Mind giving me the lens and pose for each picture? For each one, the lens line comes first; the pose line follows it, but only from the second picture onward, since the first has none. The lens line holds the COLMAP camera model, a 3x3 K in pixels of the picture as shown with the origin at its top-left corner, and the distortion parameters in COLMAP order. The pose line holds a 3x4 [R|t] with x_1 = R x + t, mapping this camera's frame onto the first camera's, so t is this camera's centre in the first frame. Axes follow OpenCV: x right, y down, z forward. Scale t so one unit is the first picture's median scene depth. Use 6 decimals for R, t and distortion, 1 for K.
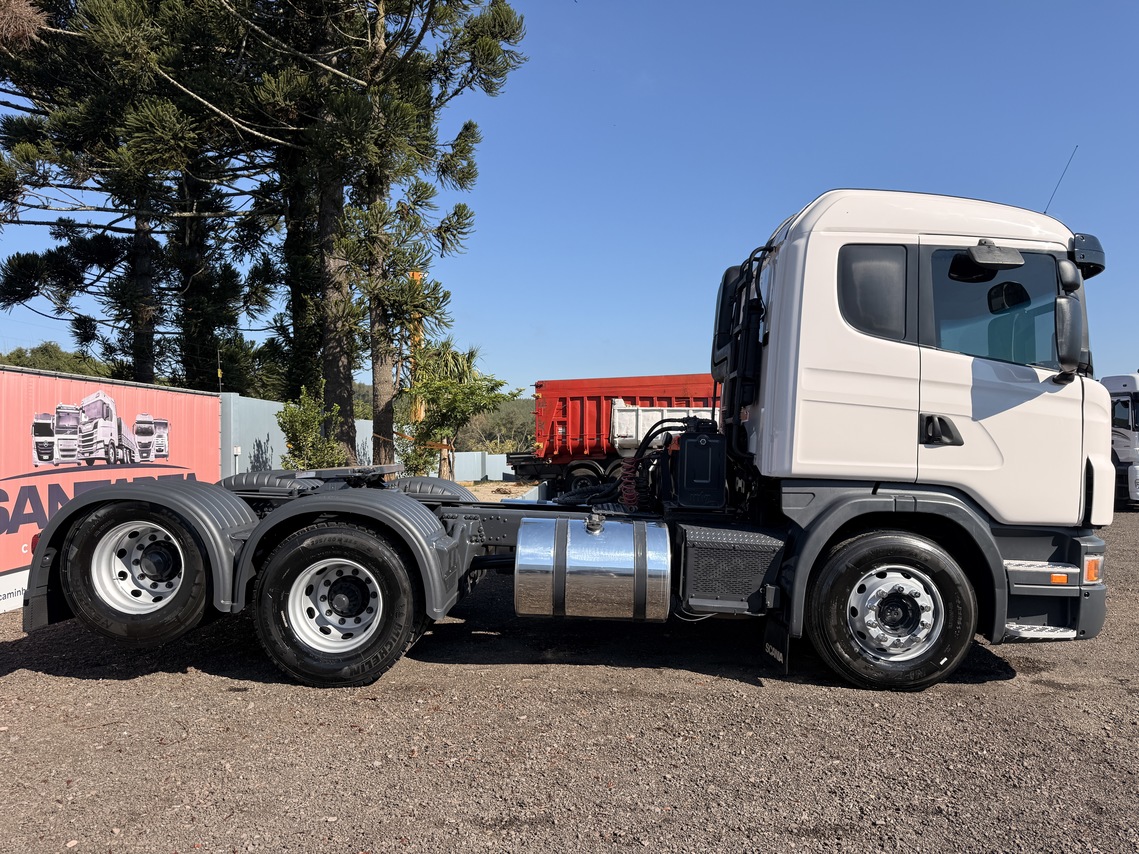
lens RADIAL K [[801.0, 0, 569.5], [0, 801.0, 427.0], [0, 0, 1]] dist [0.060394, -0.061574]
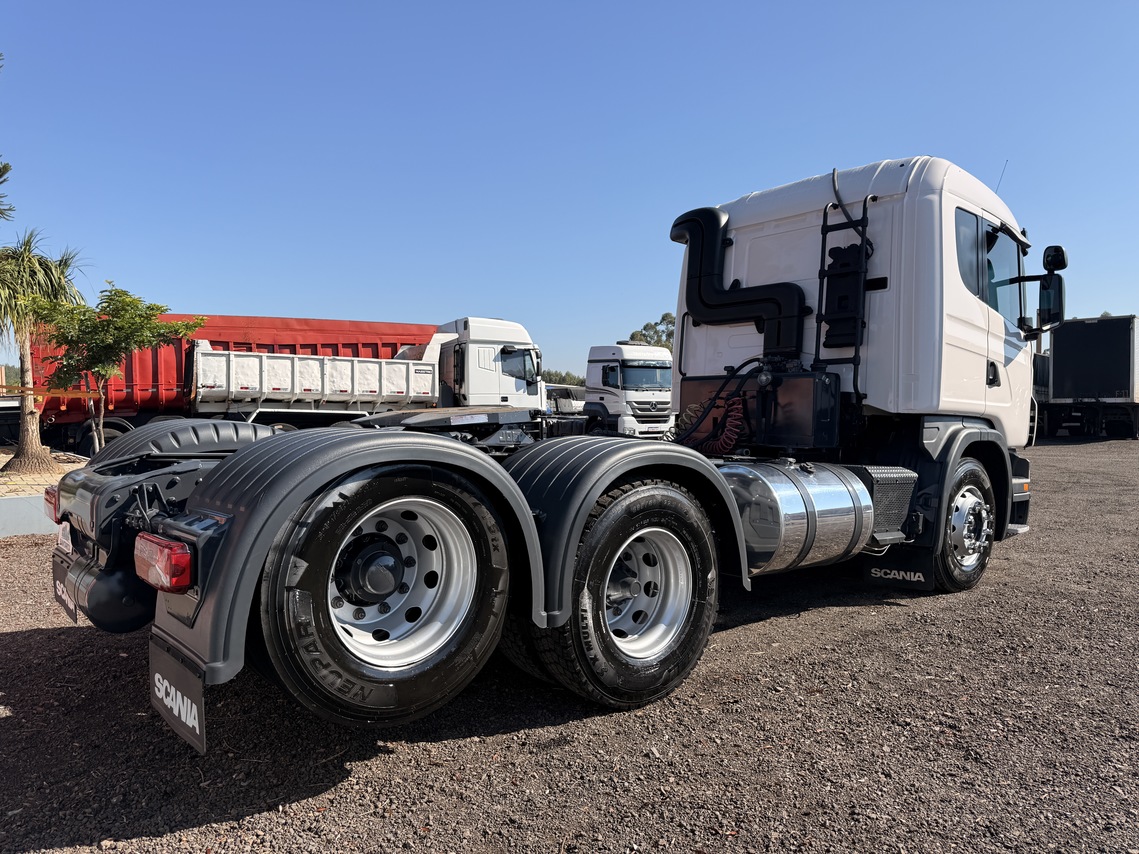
lens RADIAL K [[801.0, 0, 569.5], [0, 801.0, 427.0], [0, 0, 1]] dist [0.060394, -0.061574]
pose [[0.720799, -0.016529, 0.692947, -0.781156], [-0.017304, 0.998975, 0.041828, 0.039322], [-0.692928, -0.042140, 0.719774, 0.494360]]
